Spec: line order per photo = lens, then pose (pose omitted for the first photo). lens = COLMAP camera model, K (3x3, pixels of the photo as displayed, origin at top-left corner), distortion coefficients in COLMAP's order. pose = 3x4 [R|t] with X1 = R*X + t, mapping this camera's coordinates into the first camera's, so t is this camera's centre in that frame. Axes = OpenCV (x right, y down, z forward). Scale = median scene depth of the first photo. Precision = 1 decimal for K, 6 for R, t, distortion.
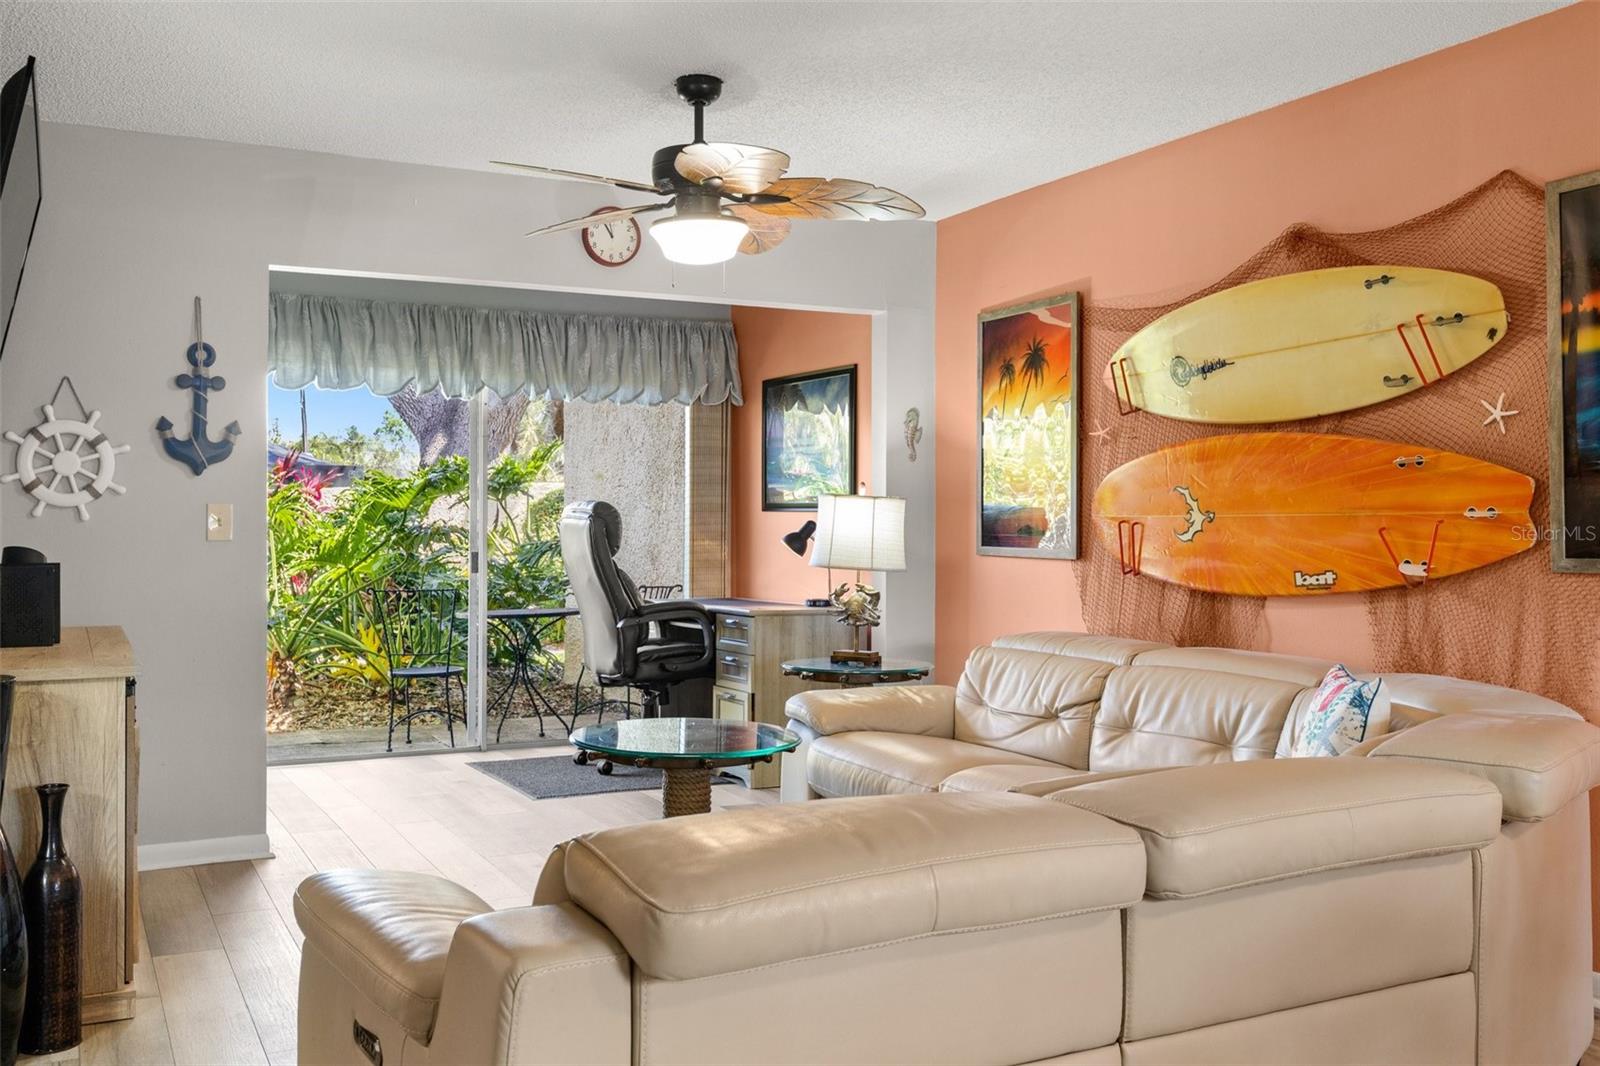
lens RADIAL K [[1461.5, 0, 807.8], [0, 1461.5, 522.3], [0, 0, 1]] dist [0.013932, 0.000000]
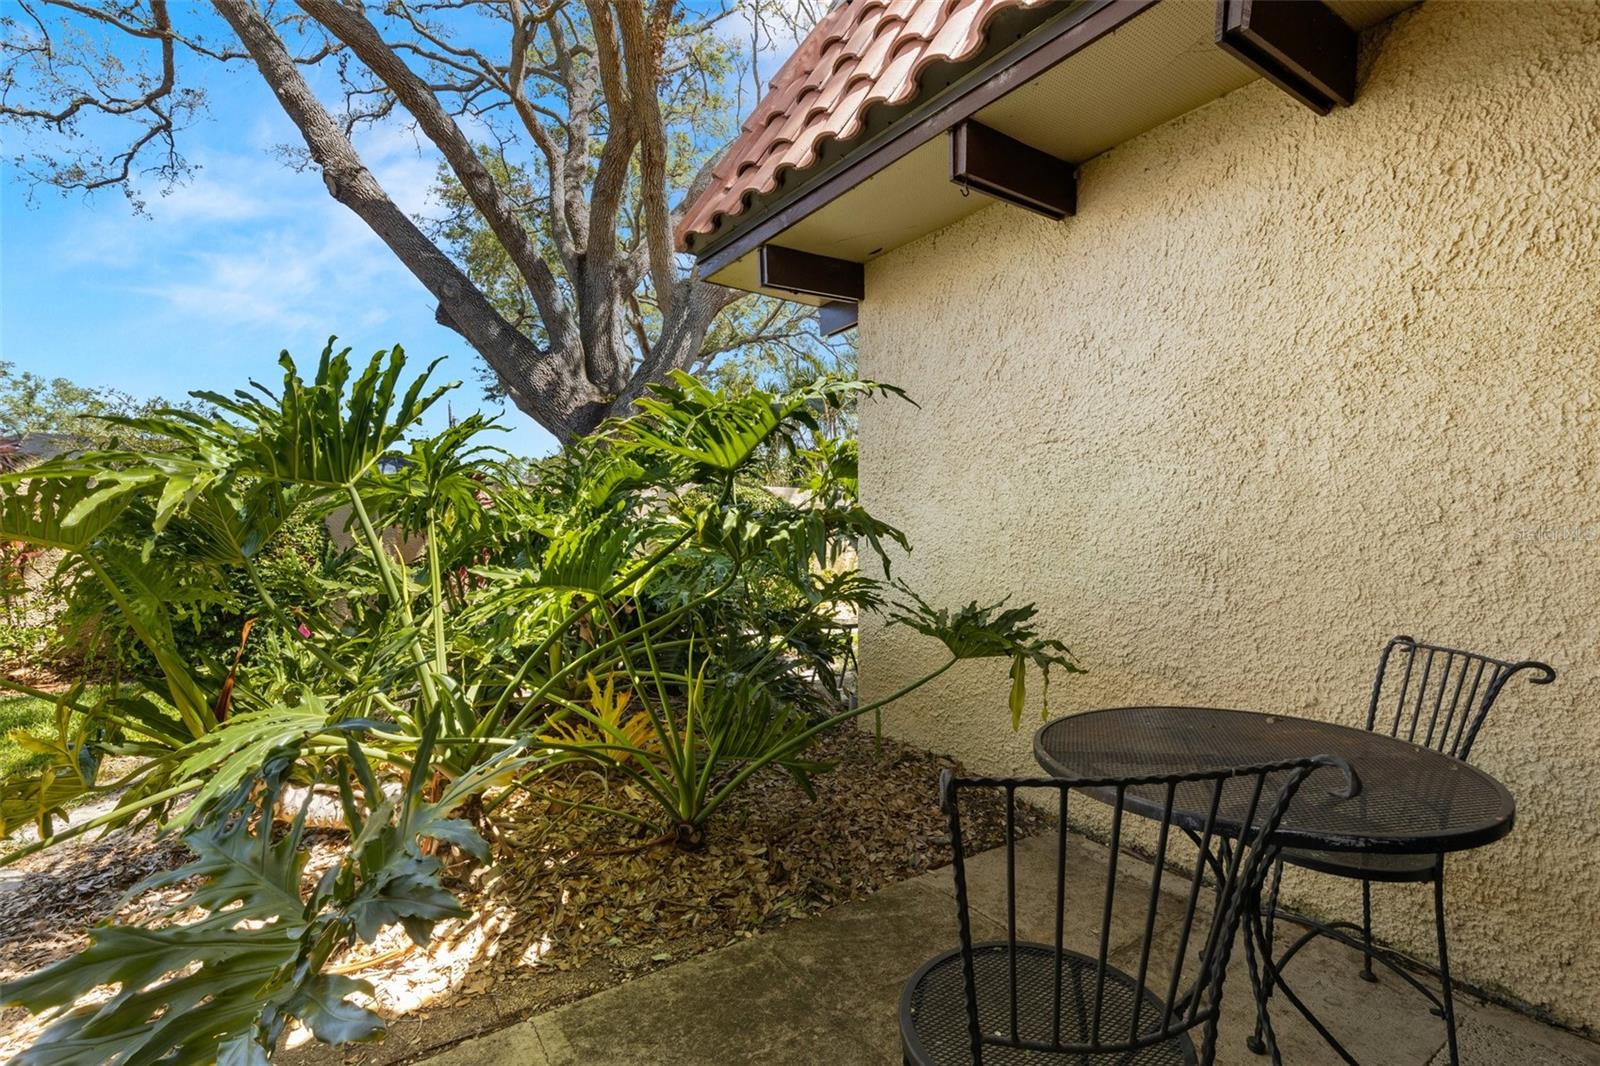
lens RADIAL K [[717.7, 0, 805.3], [0, 717.7, 534.1], [0, 0, 1]] dist [0.007198, -0.001836]
pose [[0.991865, 0.000665, 0.127293, -0.514220], [-0.002487, 0.999897, 0.014152, 0.016092], [-0.127270, -0.014353, 0.991764, 1.406905]]
